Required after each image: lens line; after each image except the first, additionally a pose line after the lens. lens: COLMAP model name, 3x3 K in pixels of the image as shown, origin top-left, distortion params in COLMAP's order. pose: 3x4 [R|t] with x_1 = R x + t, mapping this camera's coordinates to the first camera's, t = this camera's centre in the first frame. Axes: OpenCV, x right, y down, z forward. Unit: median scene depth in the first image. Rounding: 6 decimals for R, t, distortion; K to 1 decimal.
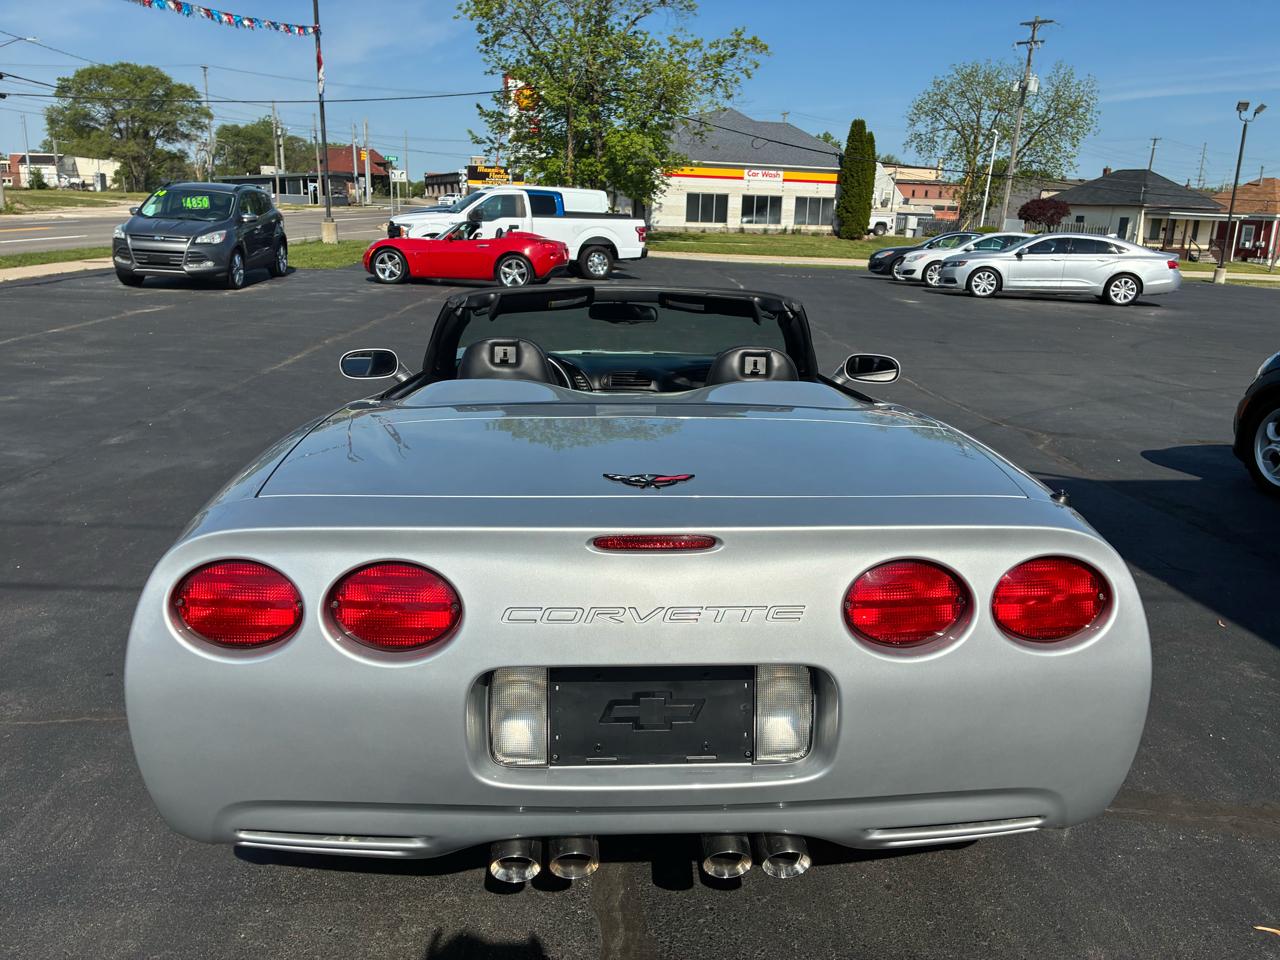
lens RADIAL K [[972.9, 0, 642.8], [0, 972.9, 474.0], [0, 0, 1]] dist [0.019320, 0.001780]
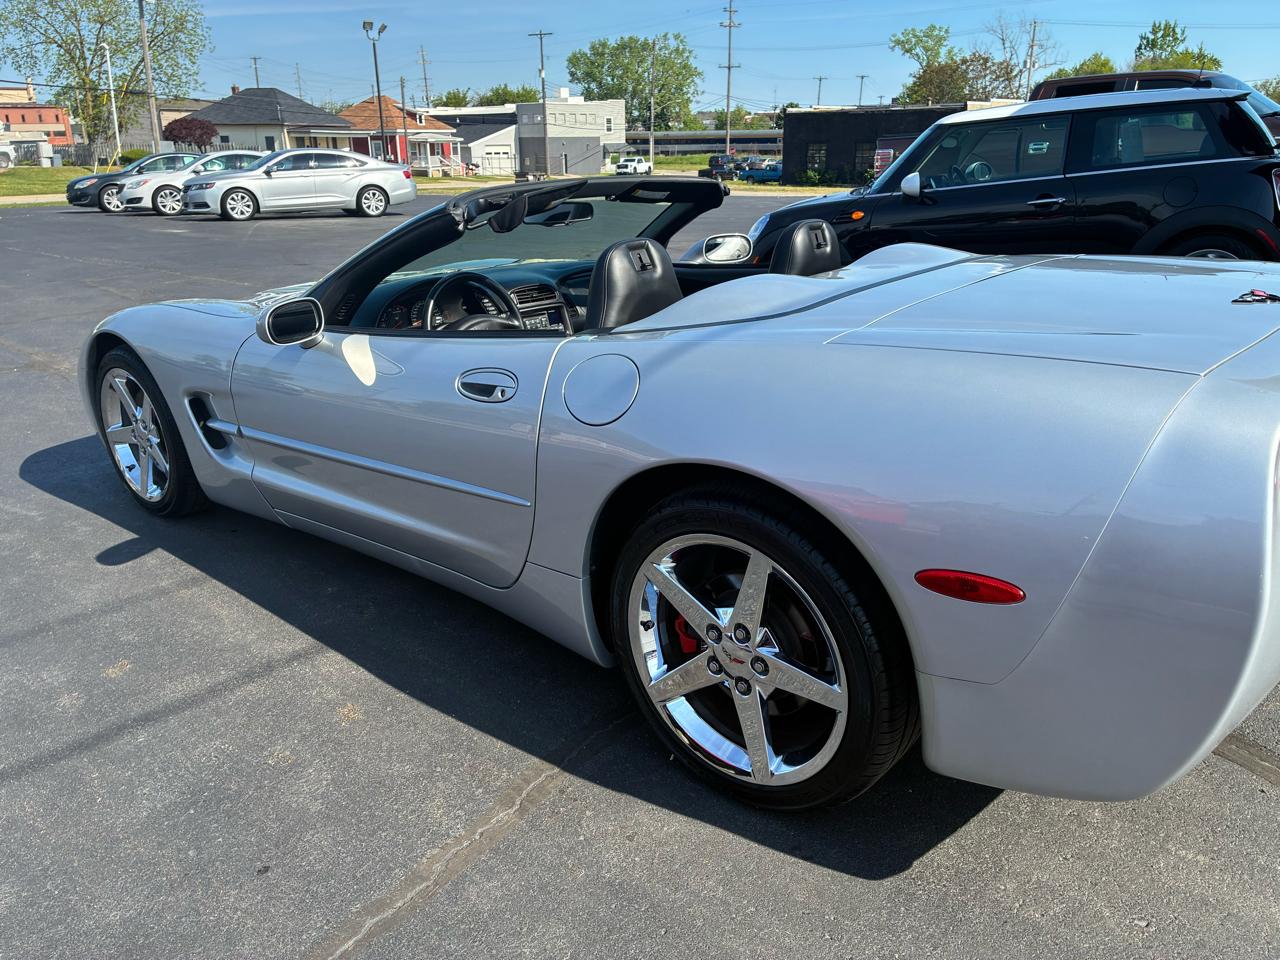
lens RADIAL K [[964.2, 0, 644.8], [0, 964.2, 473.8], [0, 0, 1]] dist [0.096653, -0.133426]
pose [[0.679959, -0.270322, 0.681602, -0.102367], [0.220817, 0.961901, 0.161204, -0.010686], [-0.699211, 0.040897, 0.713745, 0.055255]]
